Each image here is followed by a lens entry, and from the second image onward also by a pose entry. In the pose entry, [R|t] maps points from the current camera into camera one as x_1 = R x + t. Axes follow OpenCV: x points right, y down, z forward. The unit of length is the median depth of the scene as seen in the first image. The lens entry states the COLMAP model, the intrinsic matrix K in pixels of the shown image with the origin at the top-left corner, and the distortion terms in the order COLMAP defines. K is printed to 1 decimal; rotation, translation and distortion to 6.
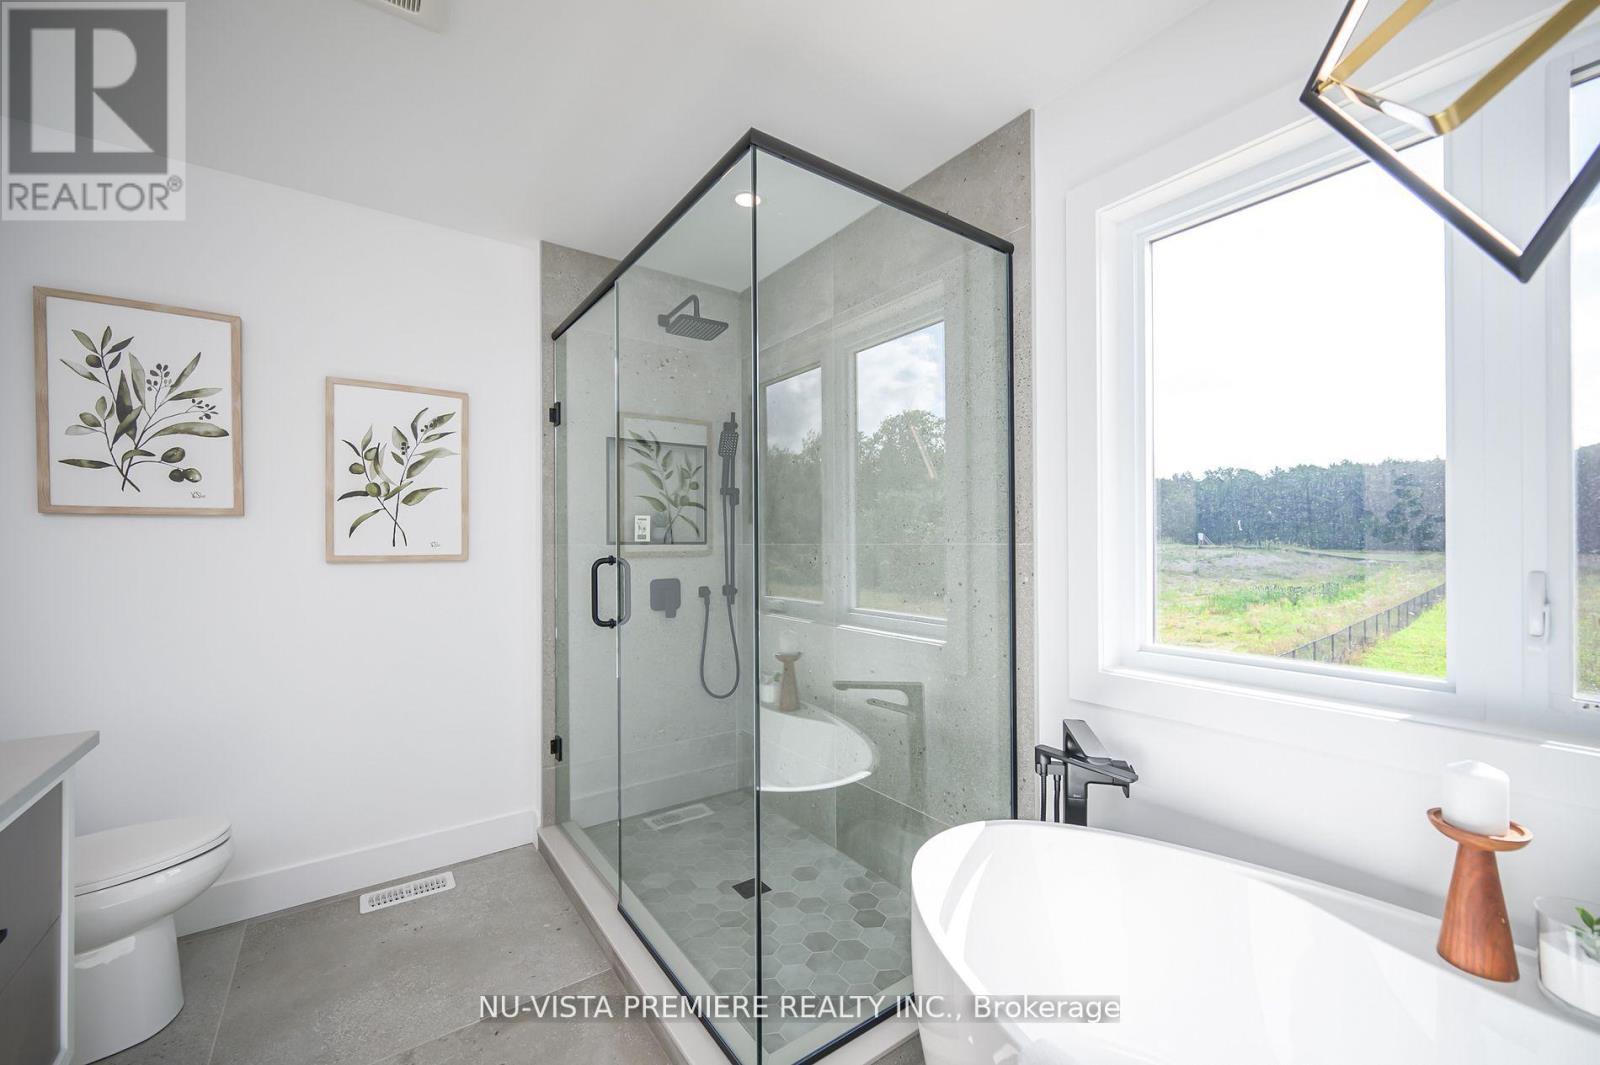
lens RADIAL K [[631.4, 0, 803.7], [0, 631.4, 541.1], [0, 0, 1]] dist [-0.004113, -0.000113]
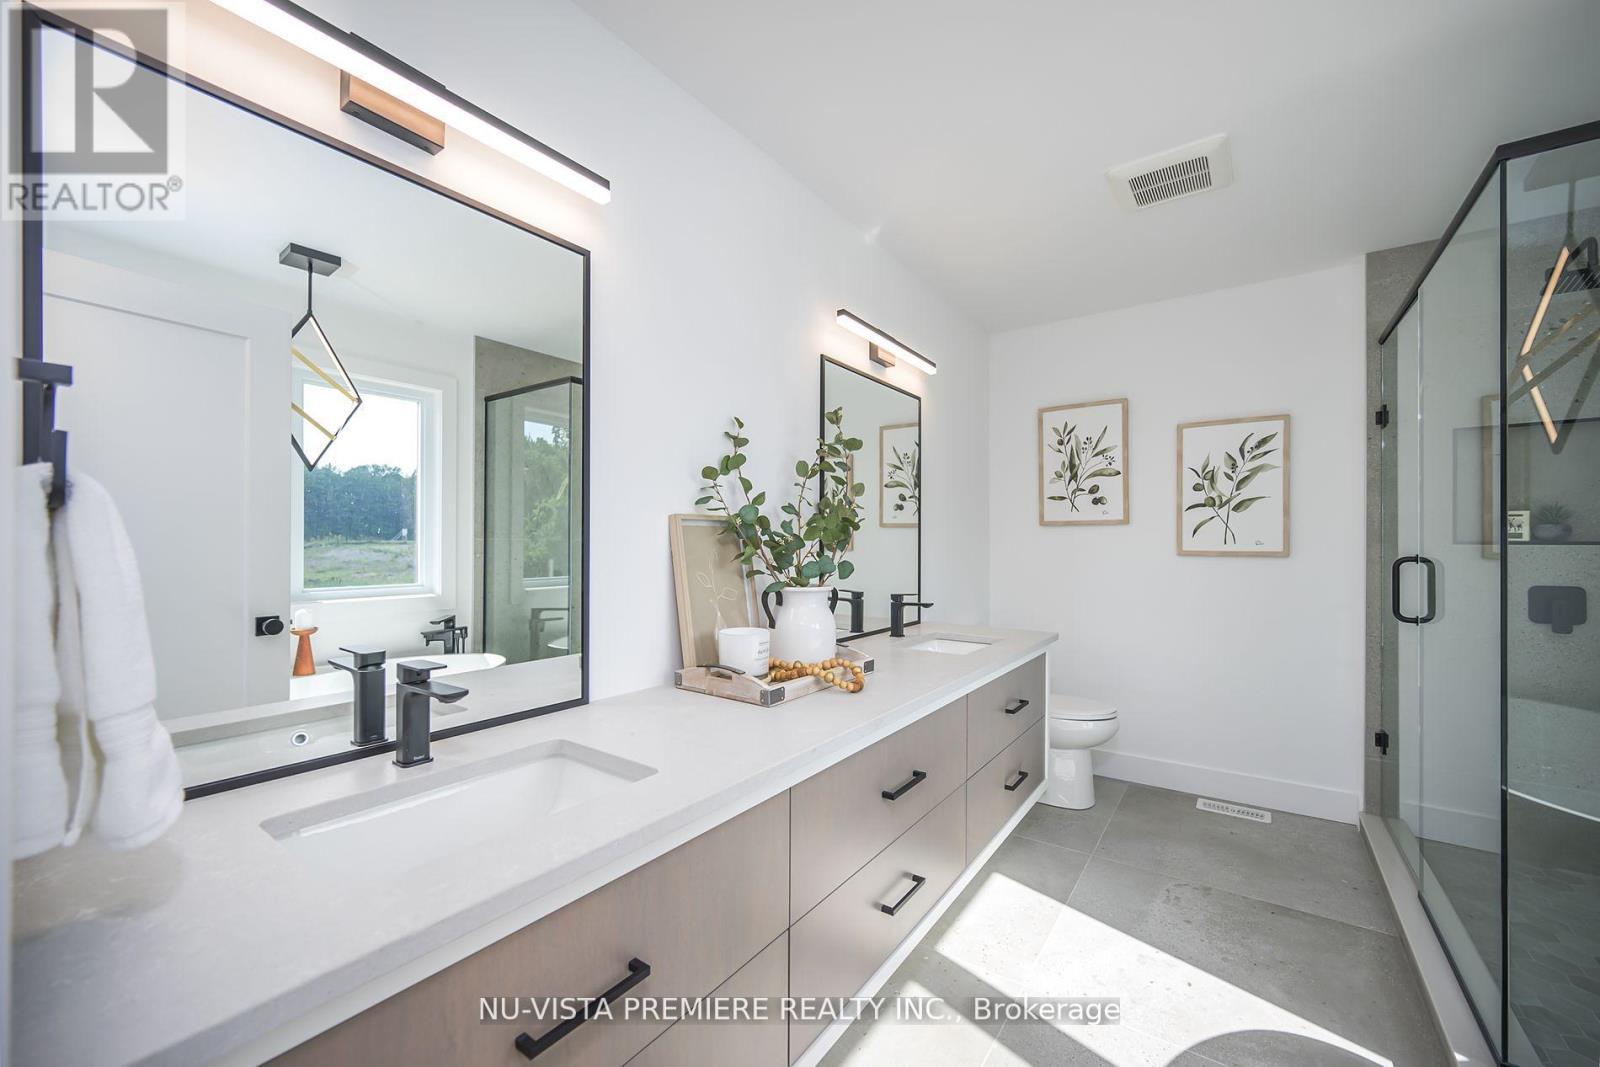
lens RADIAL K [[631.4, 0, 802.1], [0, 631.4, 539.5], [0, 0, 1]] dist [-0.004113, -0.000113]
pose [[0.313232, 0.002109, -0.949674, 0.321060], [-0.000765, 0.999998, 0.001969, -0.003238], [0.949676, 0.000110, 0.313233, -0.246157]]
